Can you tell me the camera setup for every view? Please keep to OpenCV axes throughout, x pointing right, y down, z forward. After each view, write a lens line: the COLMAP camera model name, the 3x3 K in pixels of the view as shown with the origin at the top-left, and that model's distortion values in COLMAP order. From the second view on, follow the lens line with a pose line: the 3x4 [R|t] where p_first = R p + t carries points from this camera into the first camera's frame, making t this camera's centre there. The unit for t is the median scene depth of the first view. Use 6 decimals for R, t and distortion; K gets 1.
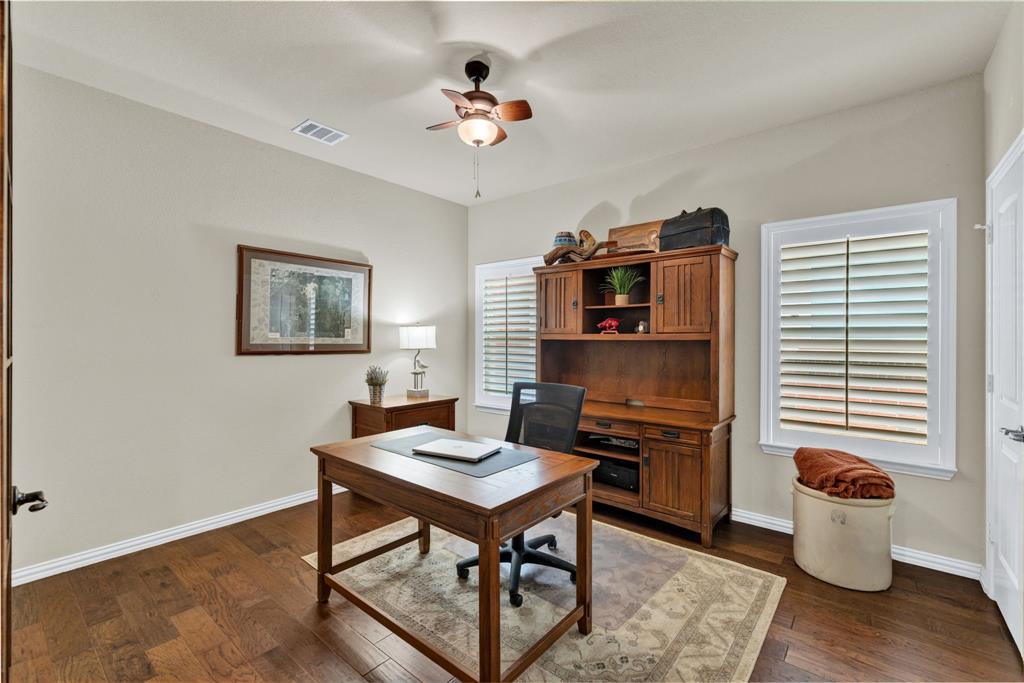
lens RADIAL K [[443.2, 0, 512.8], [0, 443.2, 330.3], [0, 0, 1]] dist [0.000257, 0.000046]
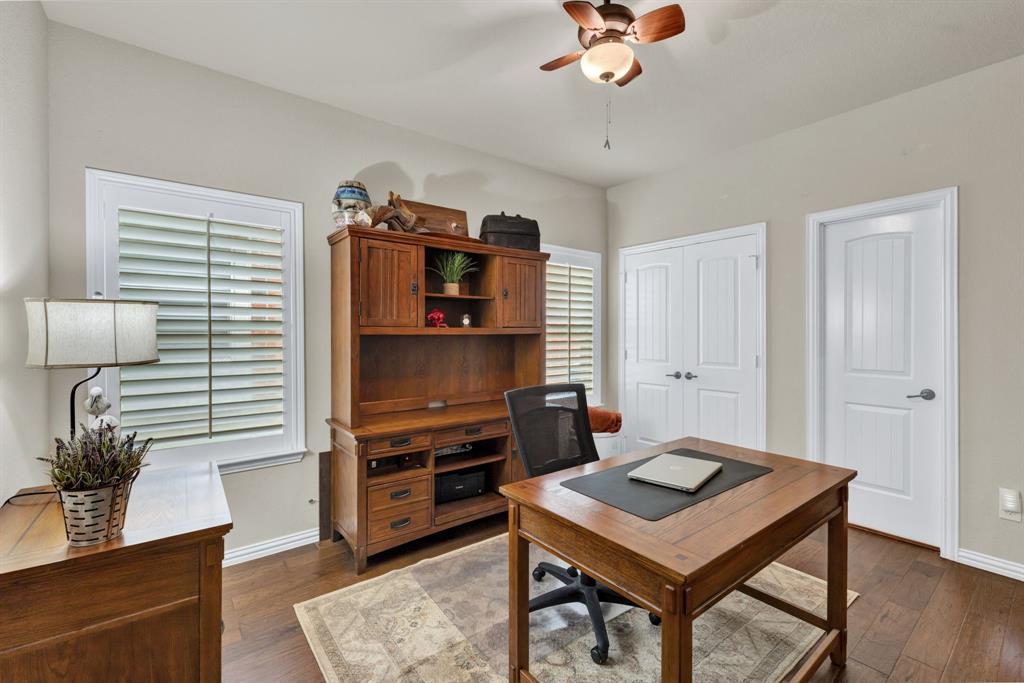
lens RADIAL K [[443.2, 0, 512.8], [0, 443.2, 330.3], [0, 0, 1]] dist [0.000257, 0.000046]
pose [[0.217017, 0.000258, 0.976168, -0.597004], [-0.013176, 0.999910, 0.002665, 0.009320], [-0.976079, -0.013440, 0.217000, 0.688042]]
